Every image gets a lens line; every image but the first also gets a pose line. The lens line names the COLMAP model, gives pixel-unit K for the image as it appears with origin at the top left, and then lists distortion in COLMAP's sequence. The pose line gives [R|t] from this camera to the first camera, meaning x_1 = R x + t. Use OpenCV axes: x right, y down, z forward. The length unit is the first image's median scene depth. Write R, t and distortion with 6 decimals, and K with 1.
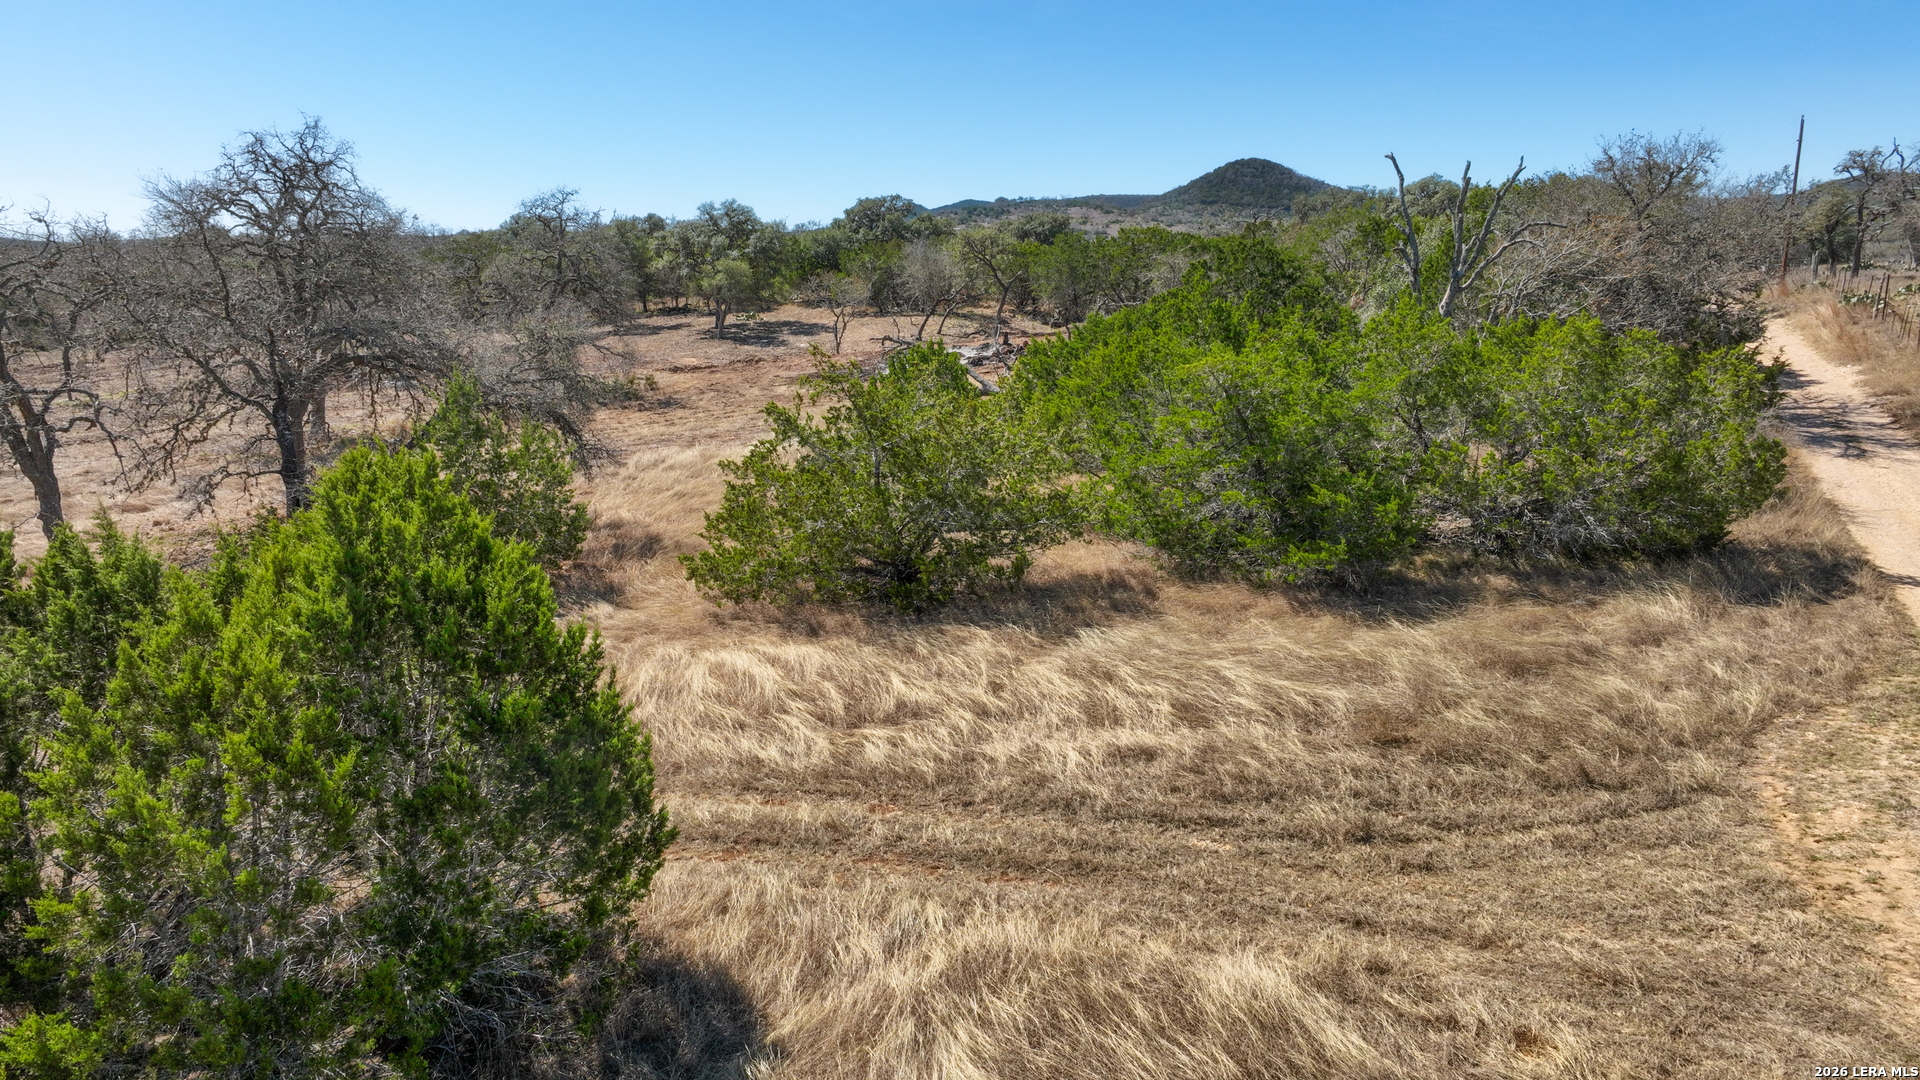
lens RADIAL K [[1335.3, 0, 960.0], [0, 1335.3, 540.0], [0, 0, 1]] dist [0.004057, 0.001631]
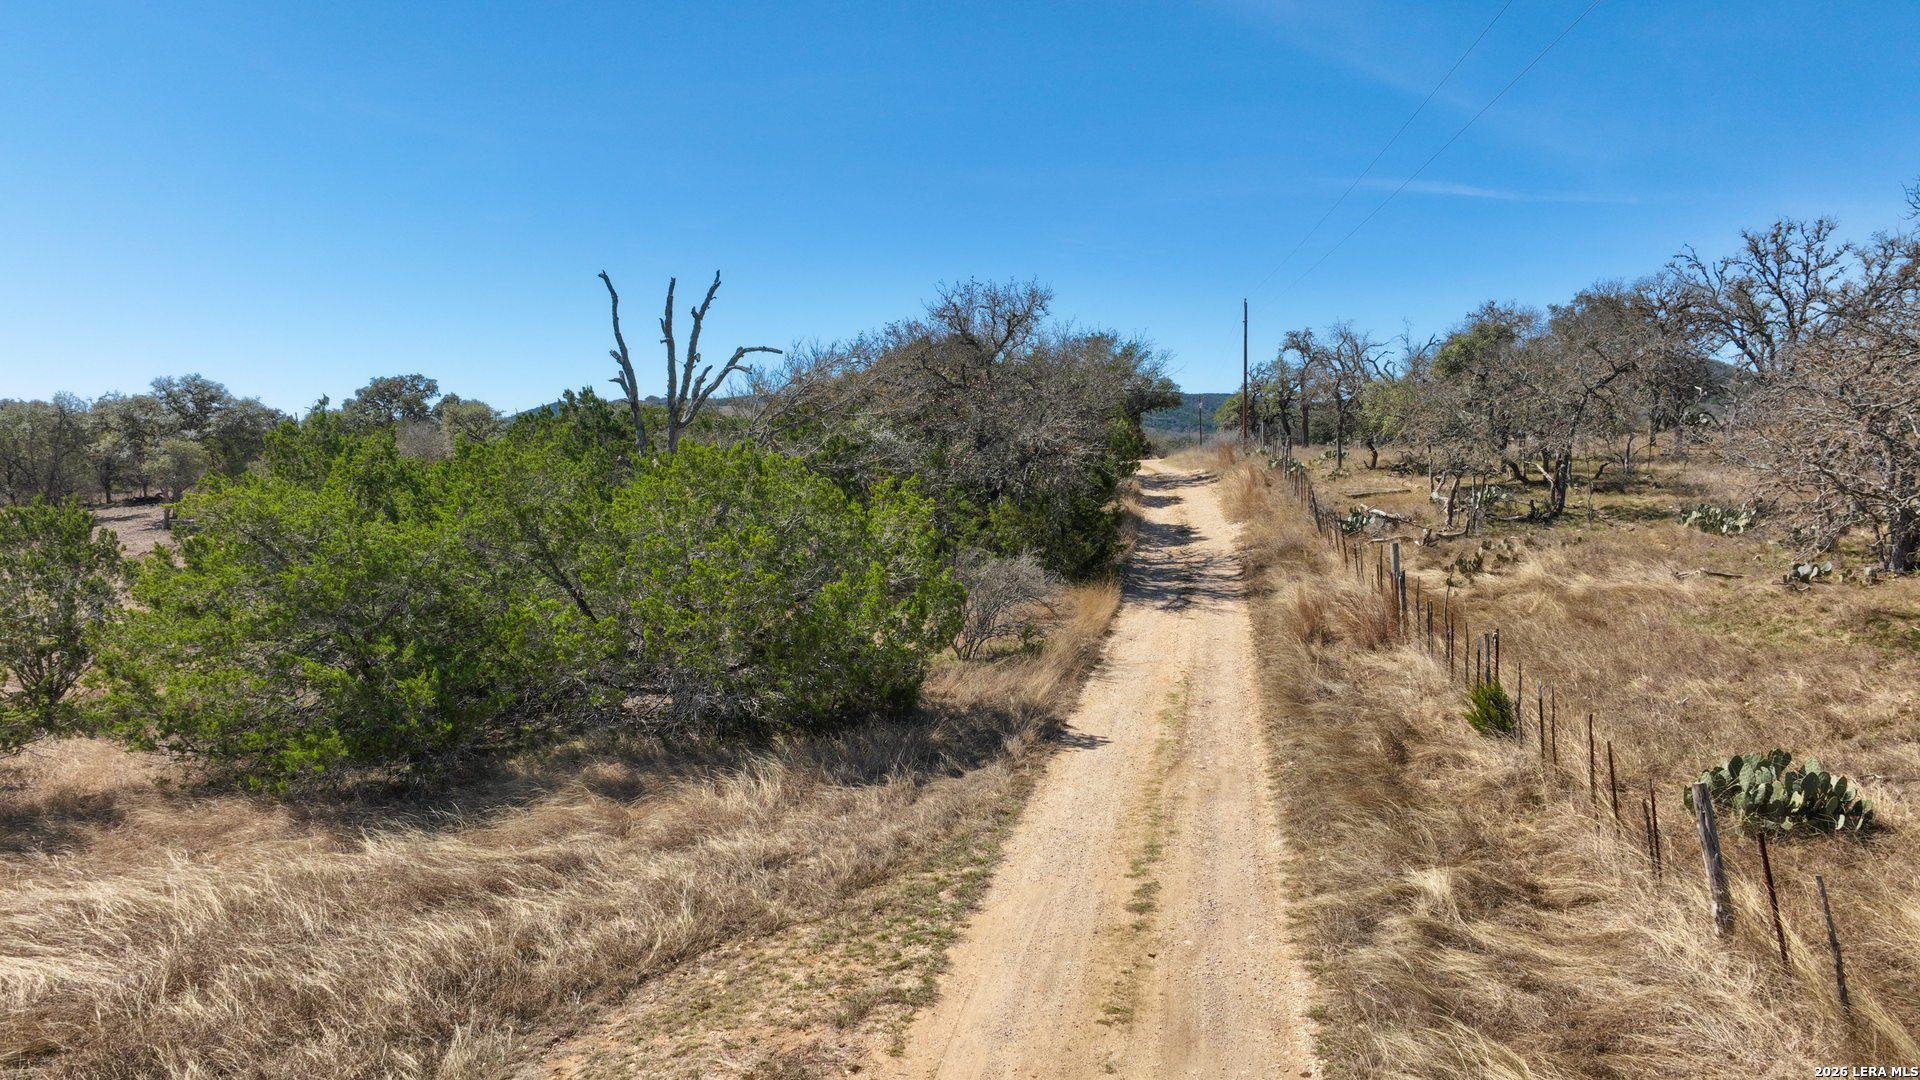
lens RADIAL K [[1335.3, 0, 960.0], [0, 1335.3, 540.0], [0, 0, 1]] dist [0.004057, 0.001631]
pose [[0.969924, -0.020034, 0.242582, 0.107079], [0.055058, 0.988834, -0.138476, 0.004192], [-0.237099, 0.147667, 0.960197, 0.046879]]
